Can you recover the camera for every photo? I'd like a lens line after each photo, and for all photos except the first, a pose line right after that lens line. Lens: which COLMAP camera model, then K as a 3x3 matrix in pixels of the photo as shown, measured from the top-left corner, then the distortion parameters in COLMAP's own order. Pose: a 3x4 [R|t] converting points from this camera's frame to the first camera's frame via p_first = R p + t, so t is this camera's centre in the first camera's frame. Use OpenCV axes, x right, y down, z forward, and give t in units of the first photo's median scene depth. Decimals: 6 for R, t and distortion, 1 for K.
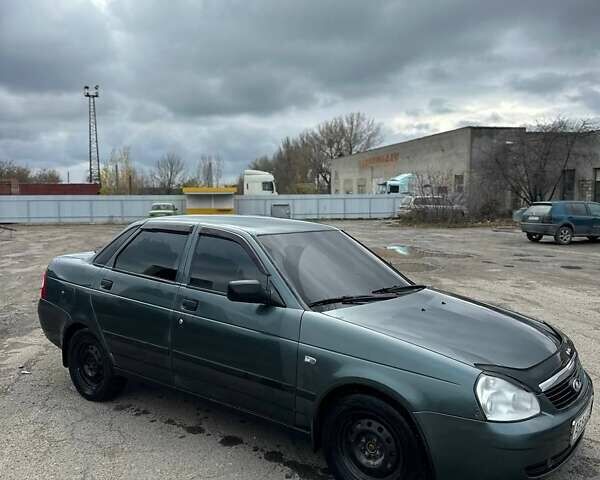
lens RADIAL K [[565.8, 0, 300.0], [0, 565.8, 240.0], [0, 0, 1]] dist [0.138396, -0.259260]
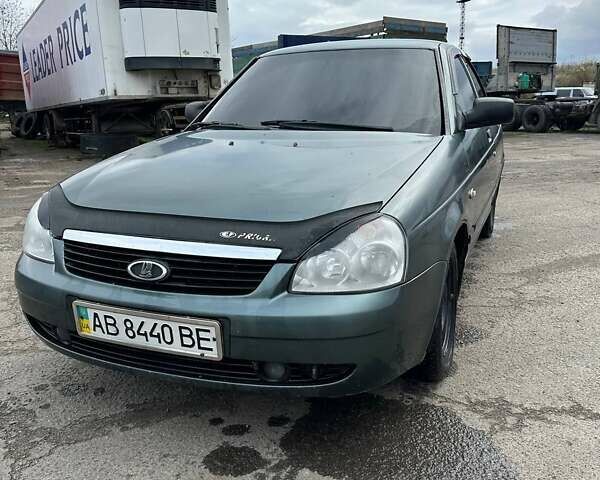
lens RADIAL K [[567.8, 0, 297.9], [0, 567.8, 239.0], [0, 0, 1]] dist [0.089808, -0.152382]
pose [[0.247174, 0.217893, -0.944154, 0.092233], [-0.047985, 0.975946, 0.212668, 0.008092], [0.967782, -0.007261, 0.251684, 0.088046]]
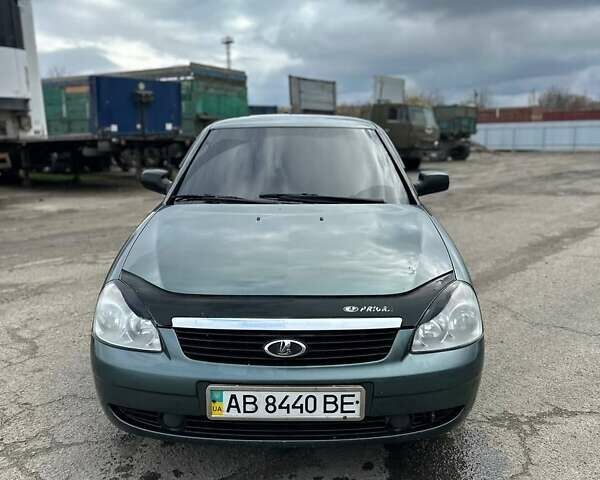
lens RADIAL K [[566.3, 0, 293.3], [0, 566.3, 238.3], [0, 0, 1]] dist [0.133384, -0.243869]
pose [[0.588894, 0.138988, -0.796170, 0.085615], [-0.046676, 0.989307, 0.138180, 0.003646], [0.806861, -0.044211, 0.589084, 0.056121]]
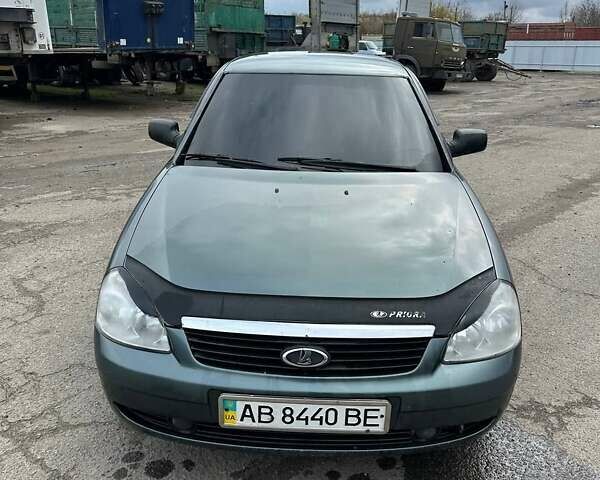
lens RADIAL K [[565.8, 0, 300.0], [0, 565.8, 240.0], [0, 0, 1]] dist [0.138396, -0.259260]
pose [[0.574286, 0.272855, -0.771846, 0.078280], [-0.070960, 0.955864, 0.285110, -0.002381], [0.815574, -0.108965, 0.568301, 0.059787]]
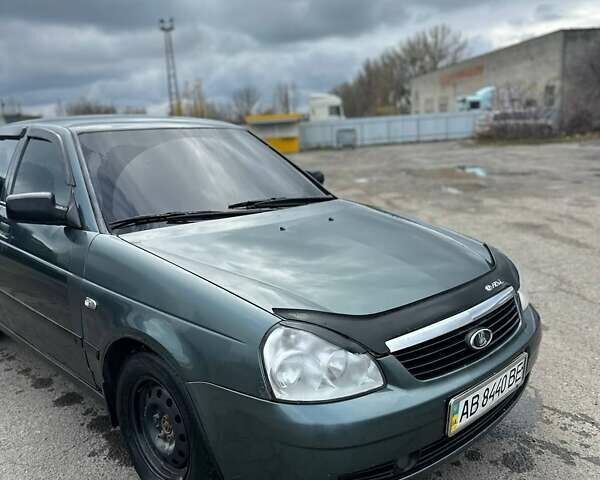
lens RADIAL K [[565.8, 0, 300.0], [0, 565.8, 240.0], [0, 0, 1]] dist [0.138396, -0.259260]
pose [[0.987490, -0.017228, -0.156739, 0.033772], [0.036208, 0.992227, 0.119058, 0.005304], [0.153469, -0.123244, 0.980438, 0.031699]]
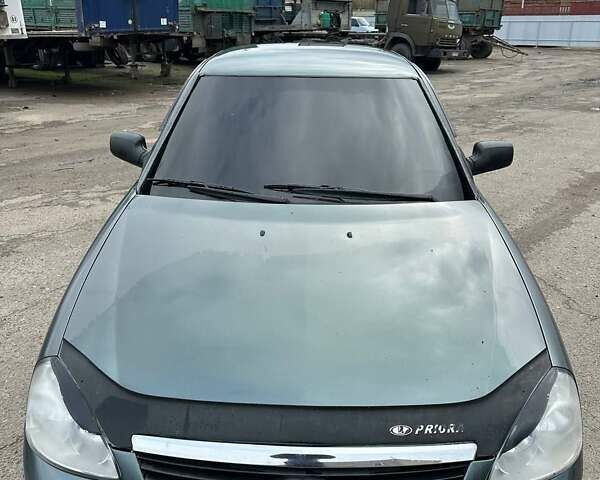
lens RADIAL K [[567.8, 0, 297.9], [0, 567.8, 239.0], [0, 0, 1]] dist [0.089808, -0.152382]
pose [[0.584836, 0.293071, -0.756357, 0.065400], [-0.061365, 0.945762, 0.319012, -0.005560], [0.808827, -0.140156, 0.571099, 0.068750]]
